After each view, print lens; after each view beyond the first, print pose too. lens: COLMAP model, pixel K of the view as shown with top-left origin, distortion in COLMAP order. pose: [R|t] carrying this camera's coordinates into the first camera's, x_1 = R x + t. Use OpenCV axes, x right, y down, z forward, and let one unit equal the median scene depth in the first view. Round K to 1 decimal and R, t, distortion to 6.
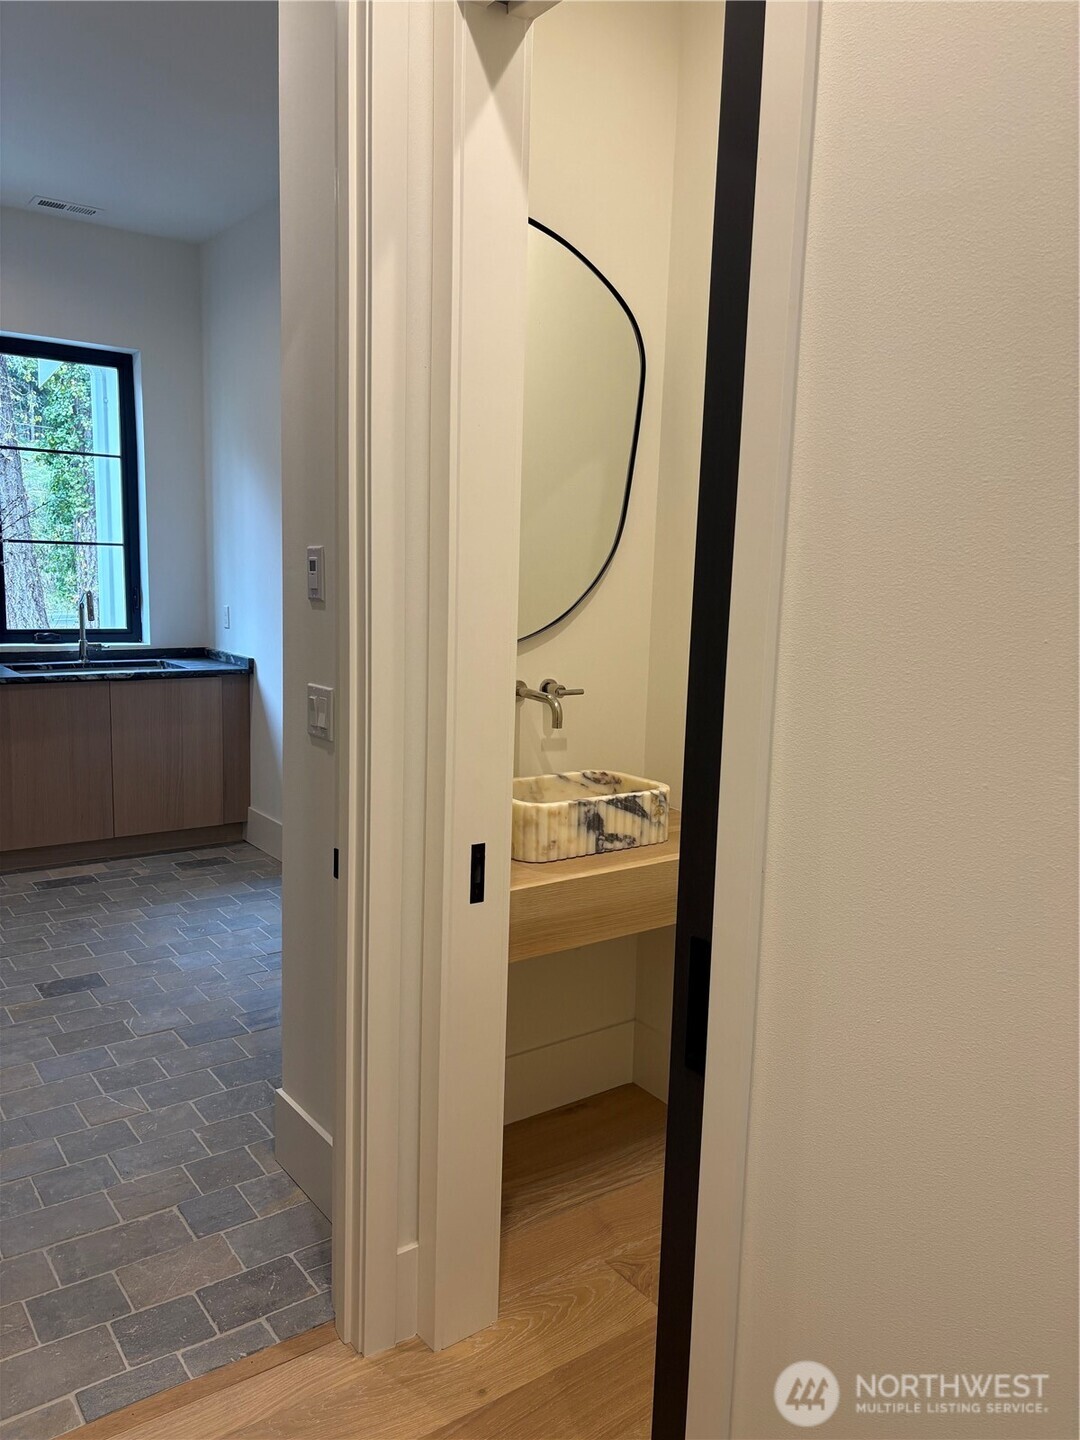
lens RADIAL K [[1104.8, 0, 540.0], [0, 1104.8, 720.0], [0, 0, 1]] dist [0.007847, 0.198513]
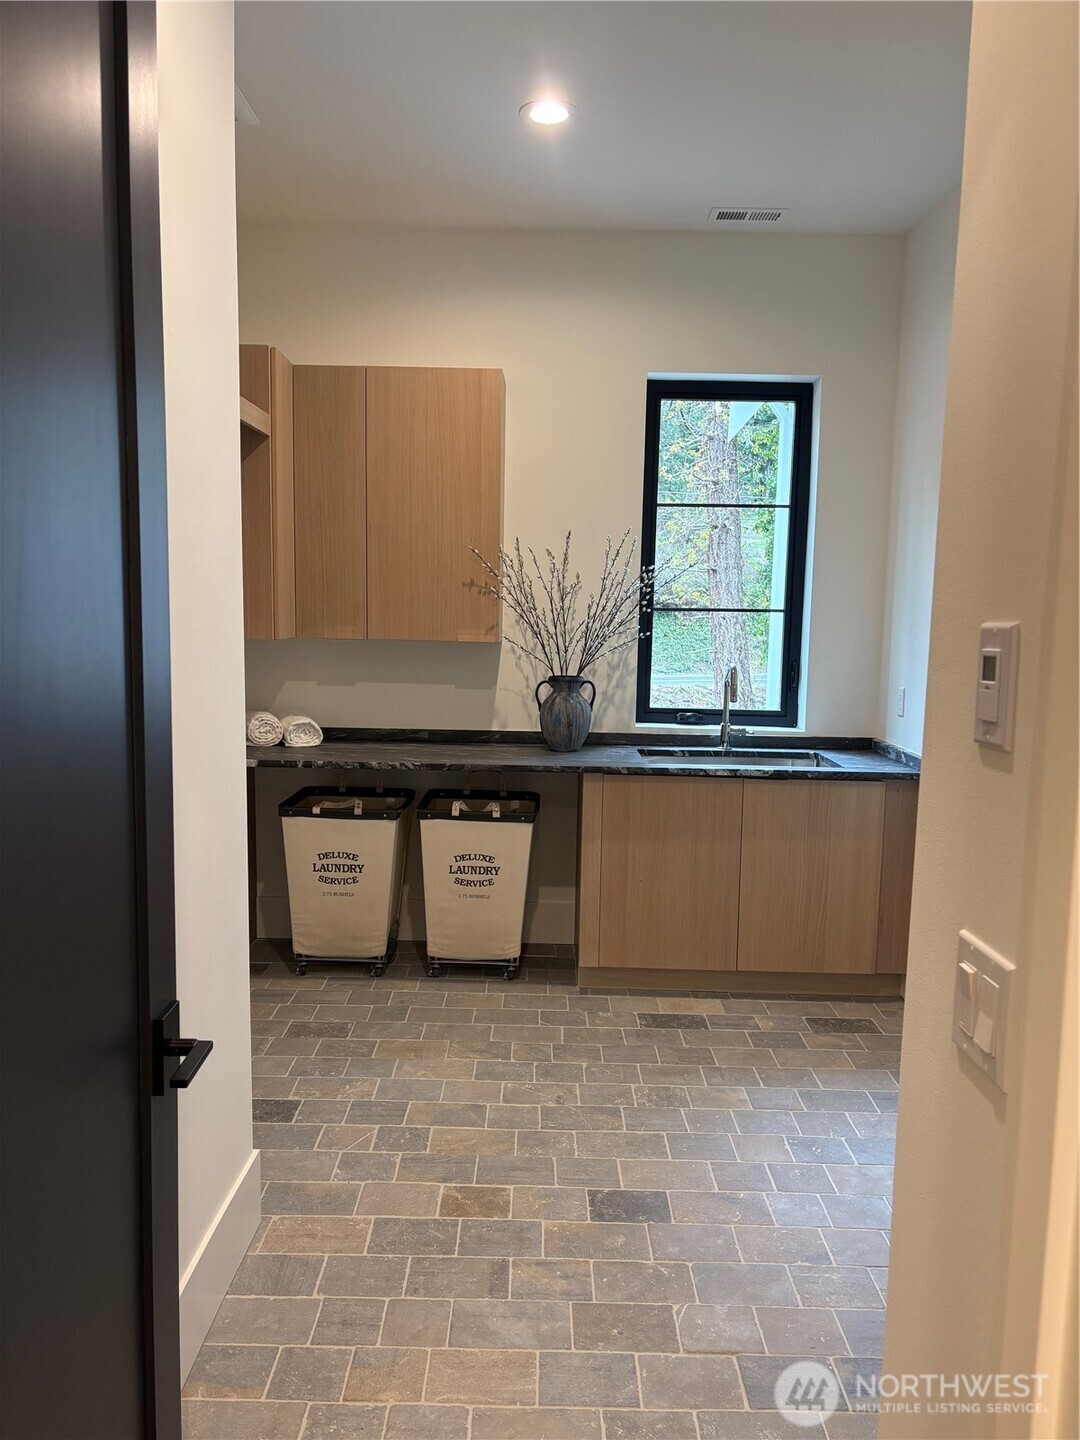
lens RADIAL K [[1075.9, 0, 539.2], [0, 1075.9, 696.2], [0, 0, 1]] dist [0.016370, -0.004744]
pose [[0.805928, 0.049069, -0.589976, -0.049016], [-0.092380, 0.994775, -0.043458, -0.046805], [0.584761, 0.089526, 0.806250, 0.278790]]
